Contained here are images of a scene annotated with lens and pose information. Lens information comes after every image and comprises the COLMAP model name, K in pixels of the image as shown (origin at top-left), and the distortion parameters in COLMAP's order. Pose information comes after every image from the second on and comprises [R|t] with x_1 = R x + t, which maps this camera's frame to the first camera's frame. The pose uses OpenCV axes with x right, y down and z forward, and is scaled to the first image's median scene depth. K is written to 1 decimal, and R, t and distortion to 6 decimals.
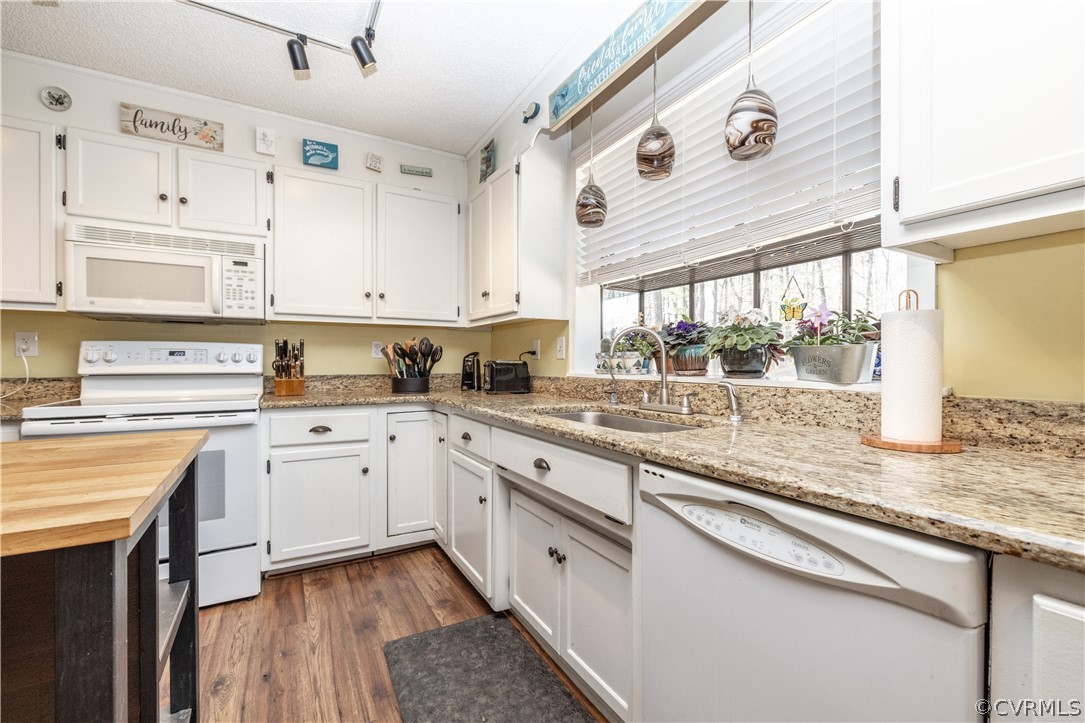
lens RADIAL K [[458.3, 0, 540.8], [0, 458.3, 361.9], [0, 0, 1]] dist [-0.003358, 0.000025]
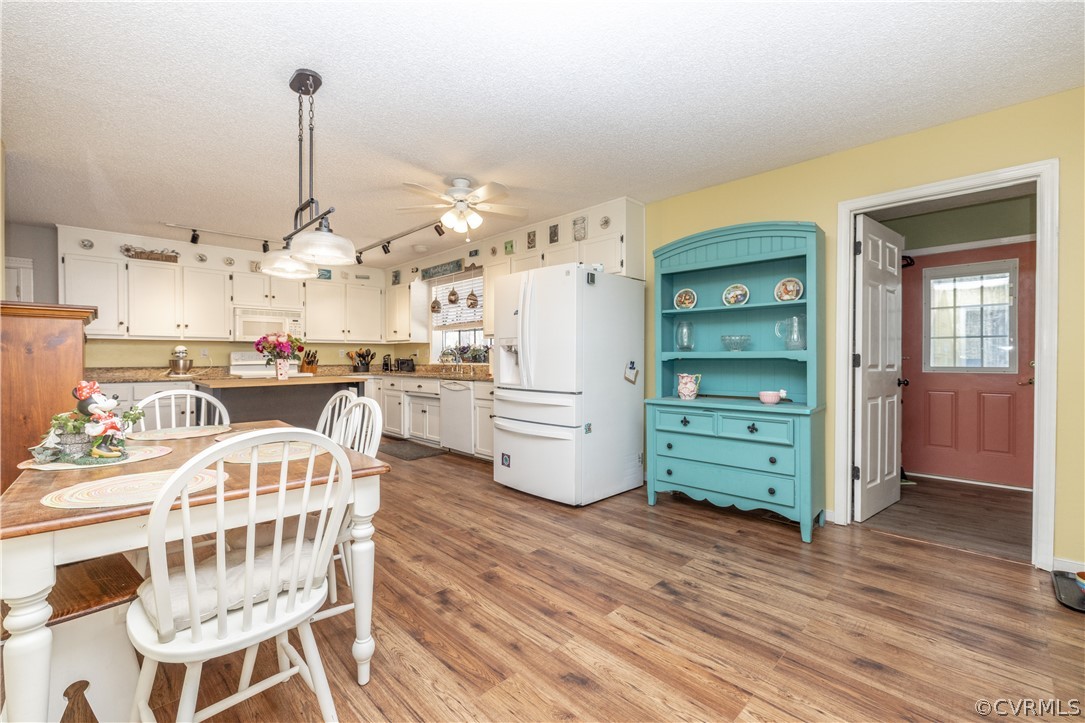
lens RADIAL K [[458.3, 0, 552.3], [0, 458.3, 359.8], [0, 0, 1]] dist [-0.003358, 0.000025]
pose [[0.958690, -0.005415, 0.284400, -0.014307], [0.003497, 0.999968, 0.007250, -0.011897], [-0.284430, -0.005956, 0.958678, -1.794279]]
